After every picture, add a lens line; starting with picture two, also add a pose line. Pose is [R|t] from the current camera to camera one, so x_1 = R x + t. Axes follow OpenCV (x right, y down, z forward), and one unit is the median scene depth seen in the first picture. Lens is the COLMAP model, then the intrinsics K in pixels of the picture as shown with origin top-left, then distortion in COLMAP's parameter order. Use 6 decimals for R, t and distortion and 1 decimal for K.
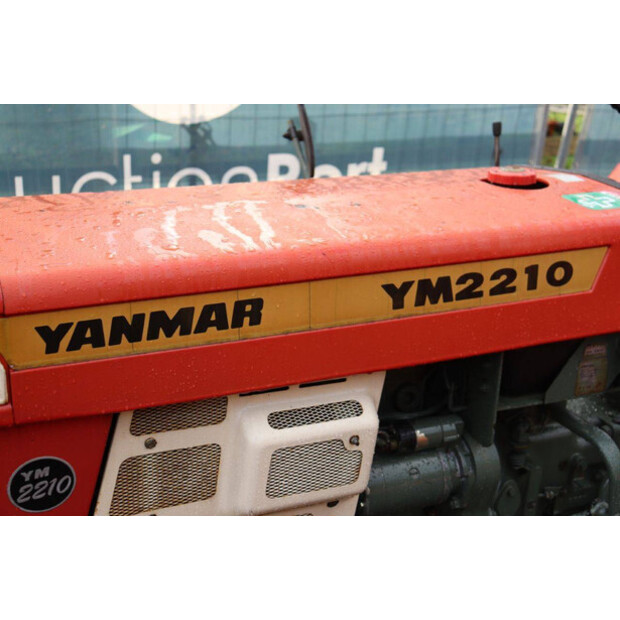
lens RADIAL K [[884.2, 0, 308.0], [0, 884.2, 305.8], [0, 0, 1]] dist [0.077585, 0.000000]
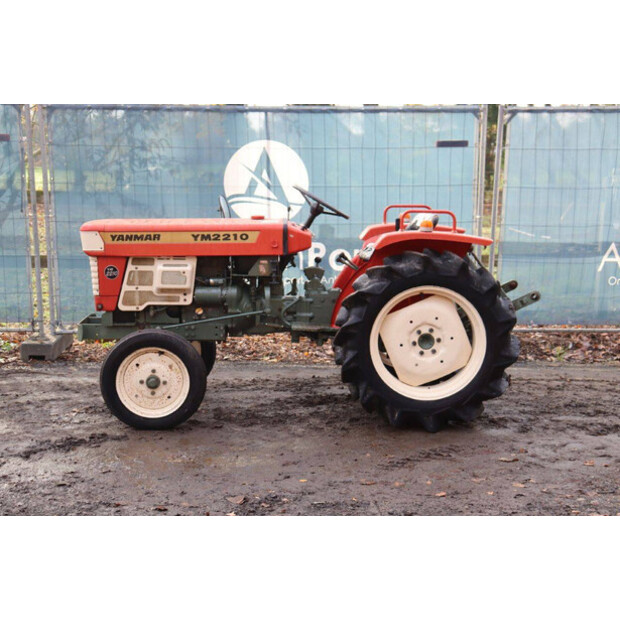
lens RADIAL K [[1052.2, 0, 309.2], [0, 1052.2, 308.7], [0, 0, 1]] dist [0.189719, 0.000000]
pose [[0.923660, 0.023775, -0.382474, 2.432040], [-0.099016, 0.978988, -0.178263, 1.116463], [0.370199, 0.202526, 0.906607, -3.139739]]
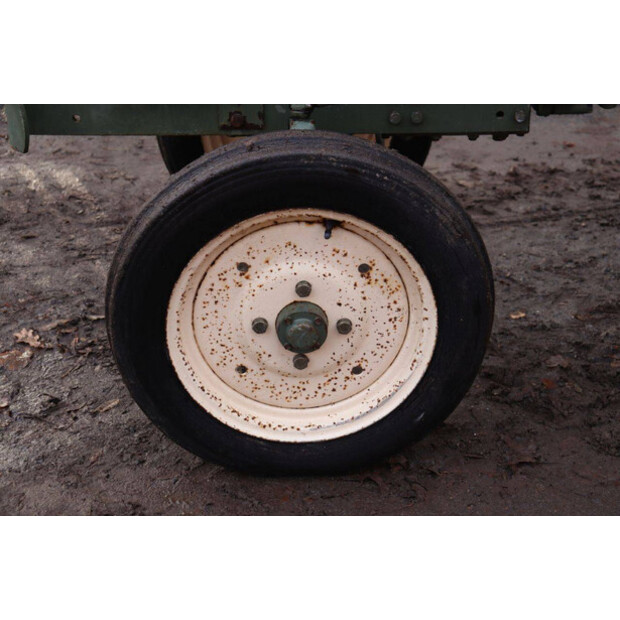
lens RADIAL K [[1292.0, 0, 308.8], [0, 1292.0, 310.9], [0, 0, 1]] dist [0.308904, 0.000000]
pose [[0.918581, 0.140815, -0.369296, 0.572080], [-0.087759, 0.983722, 0.156810, 0.400779], [0.385366, -0.111634, 0.915986, -0.476546]]
